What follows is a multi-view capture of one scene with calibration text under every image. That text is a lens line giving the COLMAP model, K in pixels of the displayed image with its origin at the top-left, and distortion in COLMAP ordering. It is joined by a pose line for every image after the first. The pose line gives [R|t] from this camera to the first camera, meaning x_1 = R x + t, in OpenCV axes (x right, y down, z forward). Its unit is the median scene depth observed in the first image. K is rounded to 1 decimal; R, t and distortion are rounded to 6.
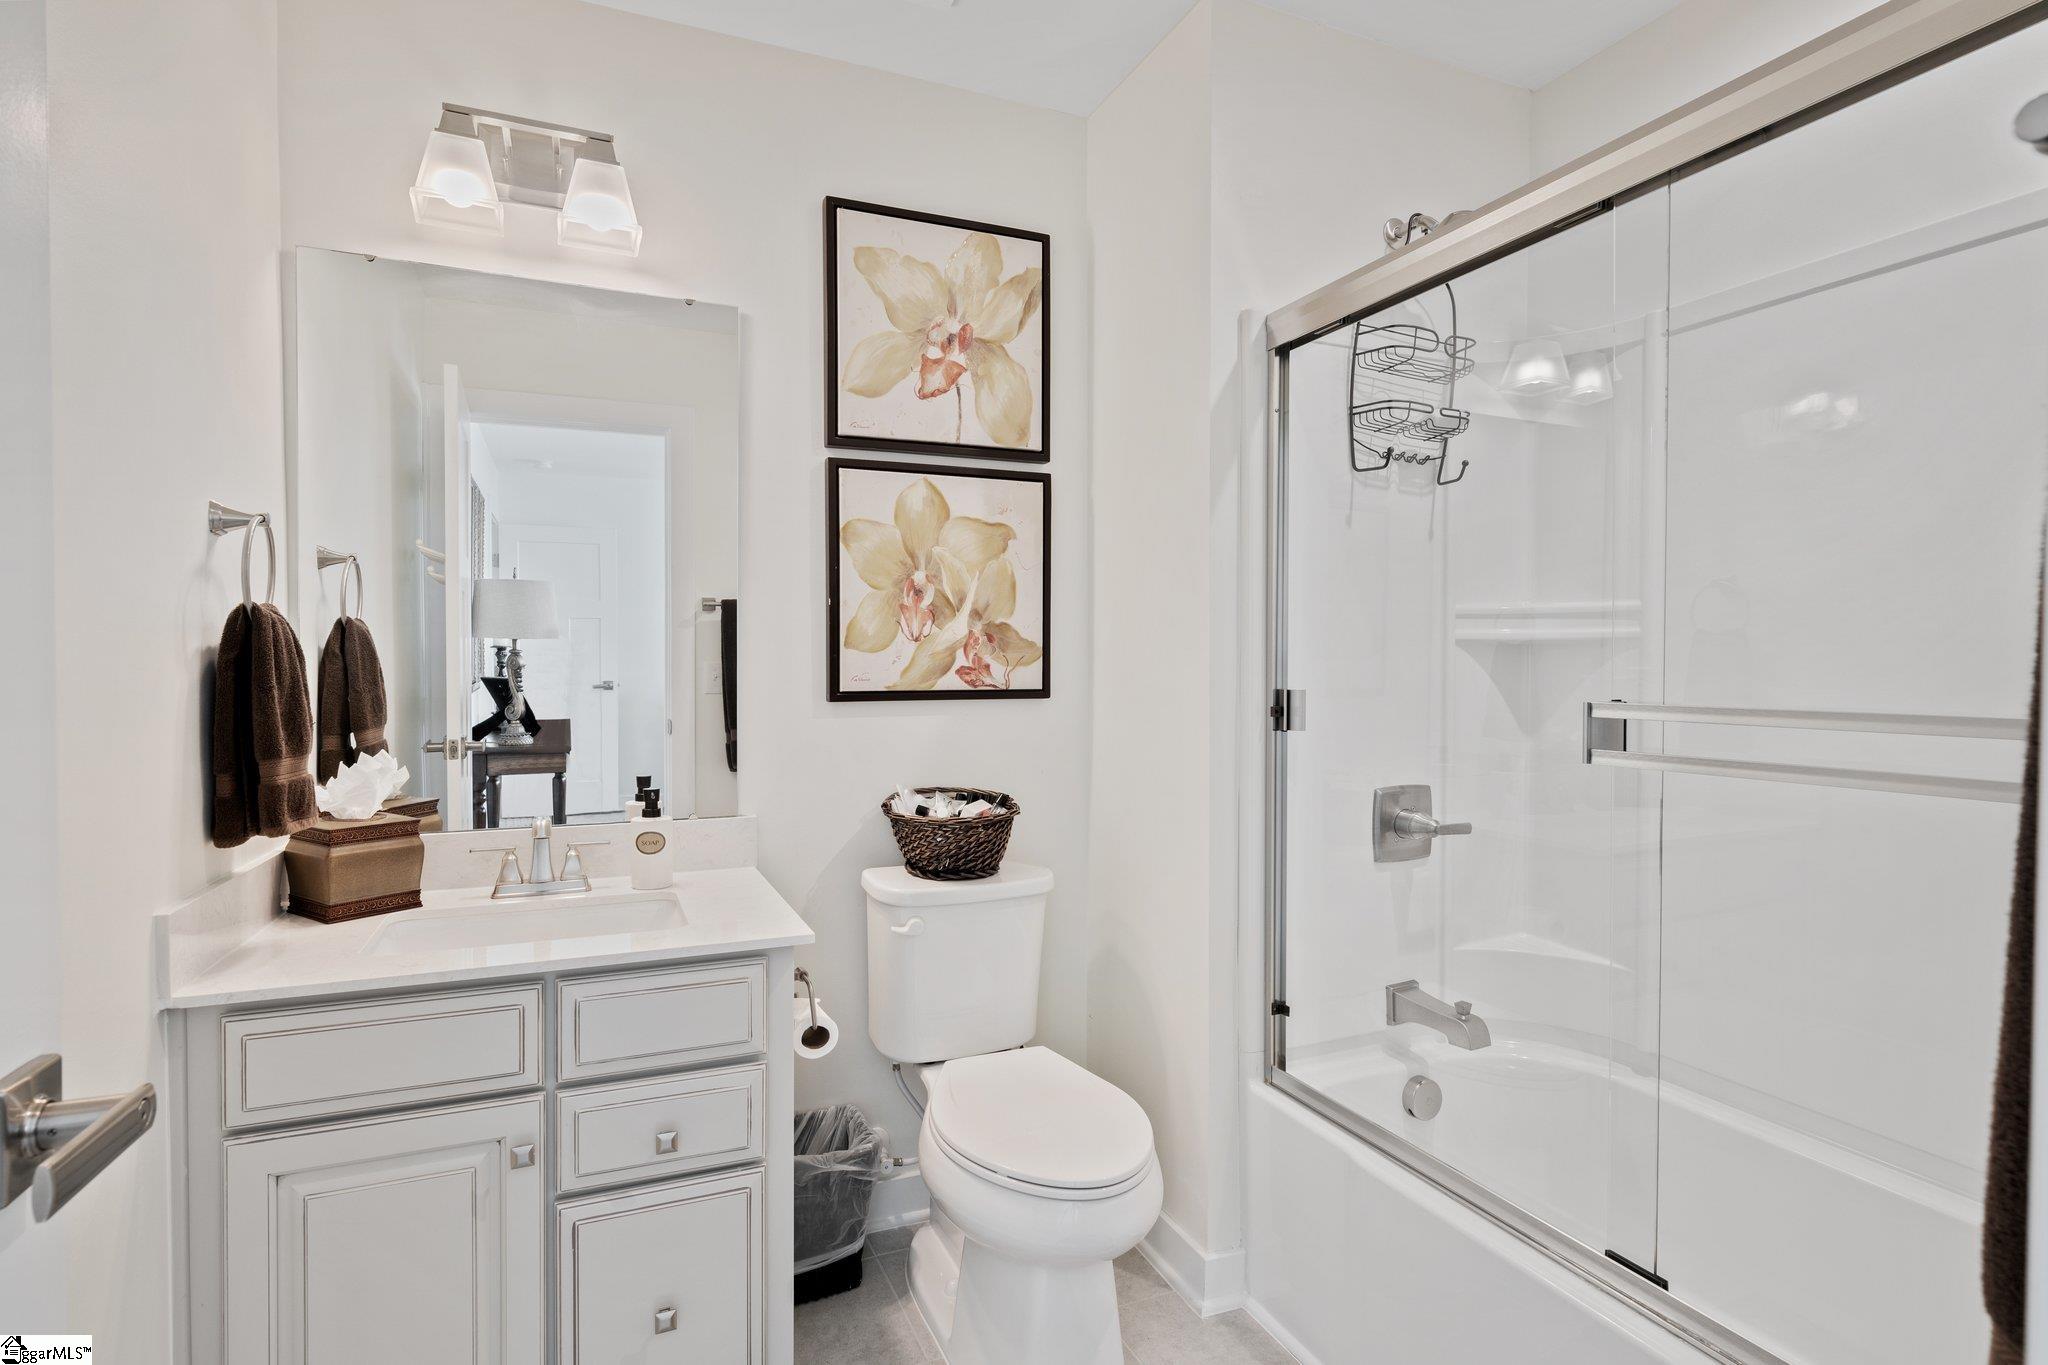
lens RADIAL K [[1023.1, 0, 1011.4], [0, 1023.1, 673.7], [0, 0, 1]] dist [-0.009095, 0.001141]
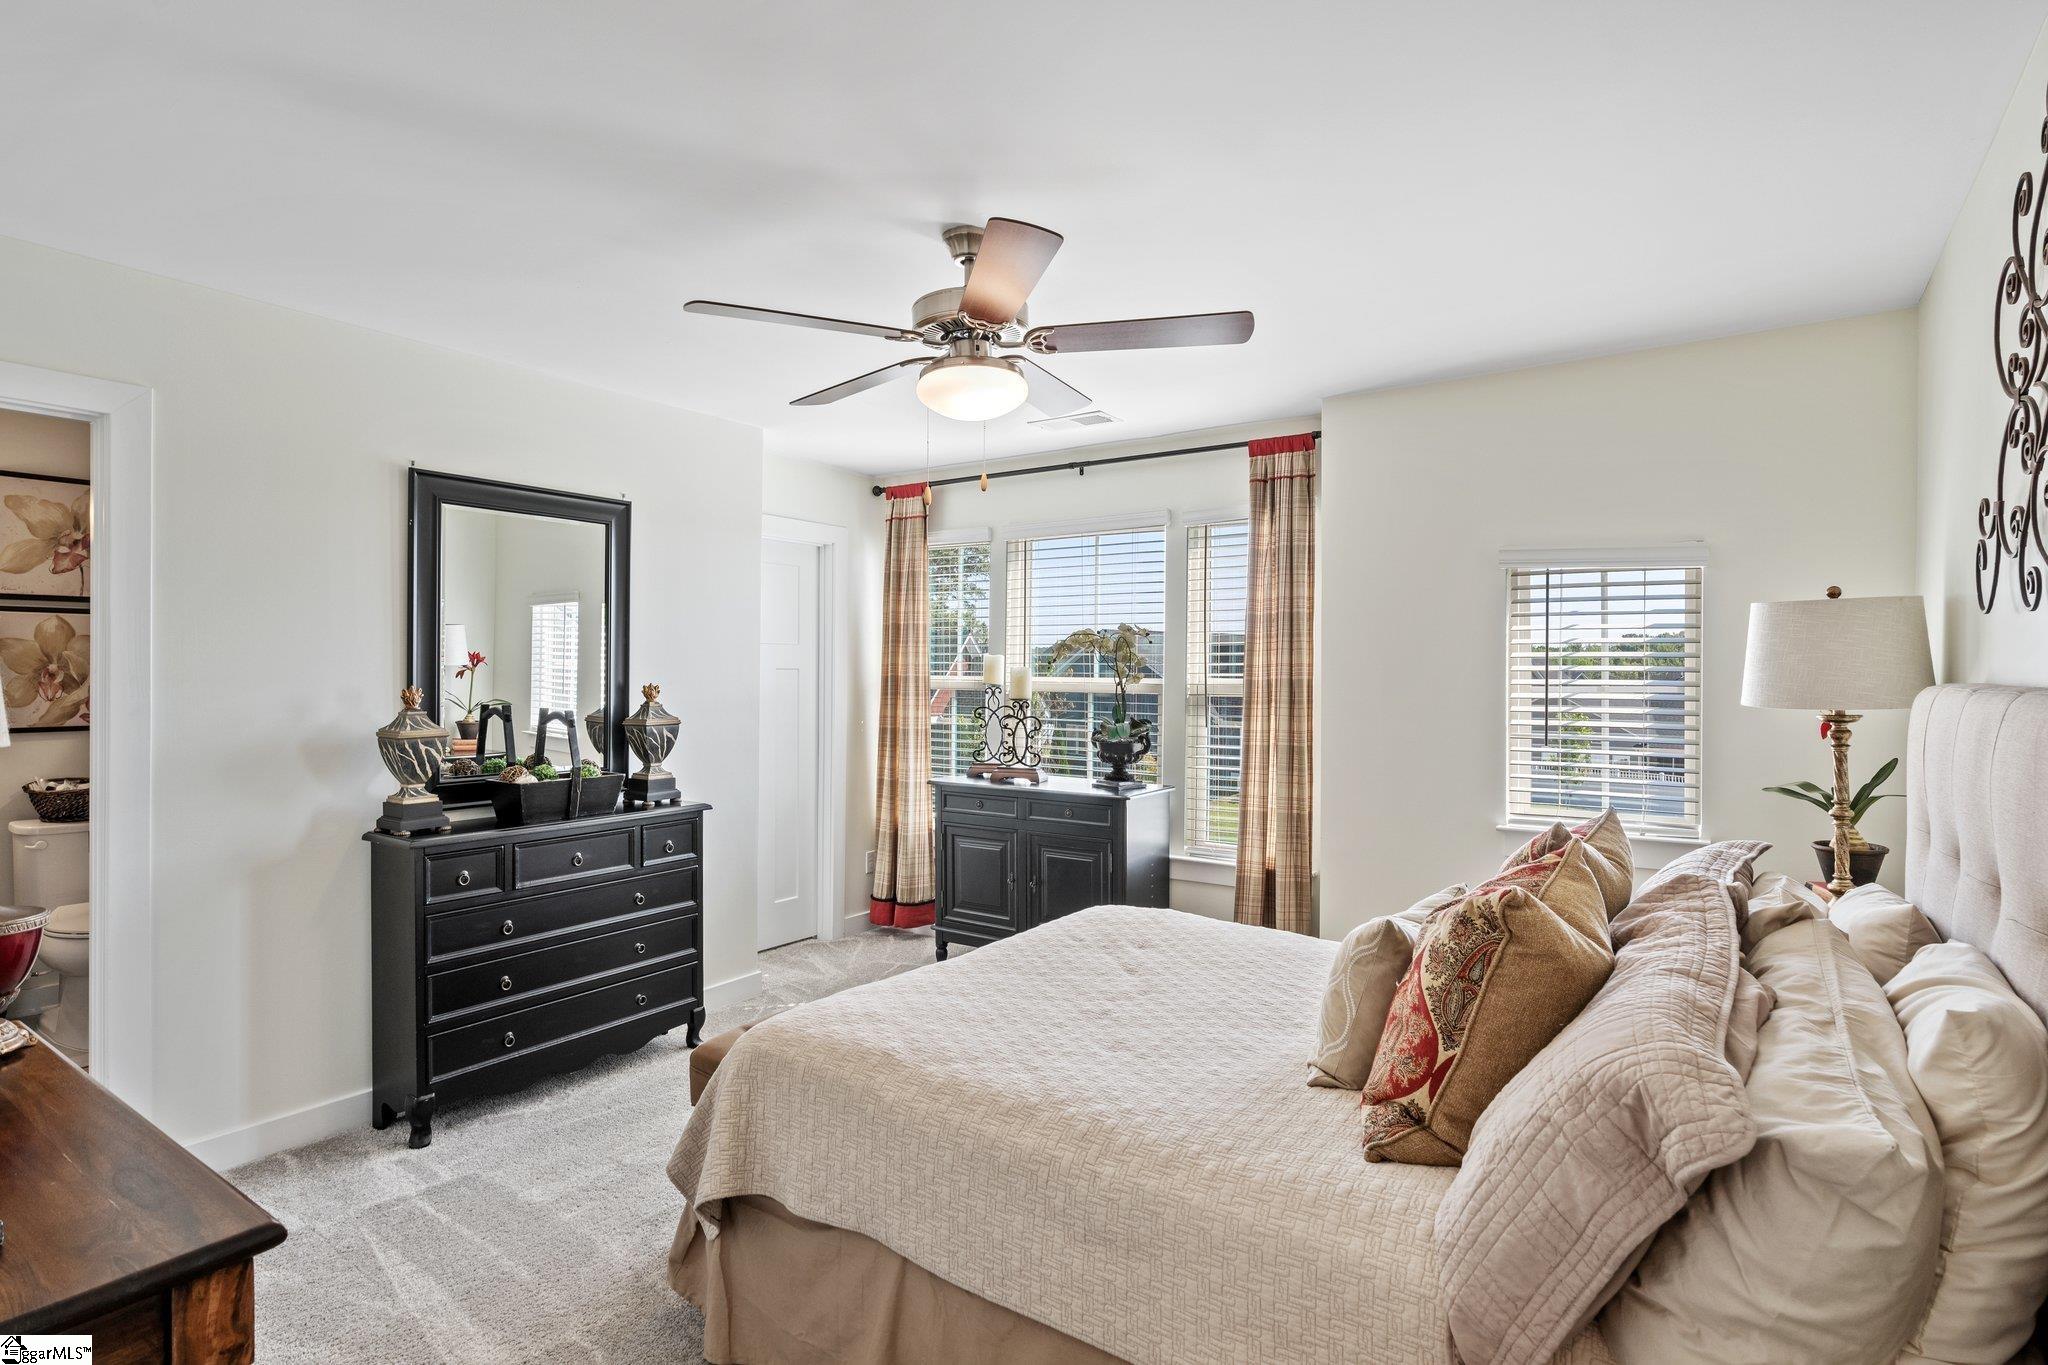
lens RADIAL K [[1023.1, 0, 1026.1], [0, 1023.1, 678.5], [0, 0, 1]] dist [-0.009095, 0.001141]
pose [[0.850738, 0.000074, 0.525590, 0.476193], [0.004126, 0.999968, -0.006820, -0.055105], [-0.525574, 0.007971, 0.850711, -1.623586]]
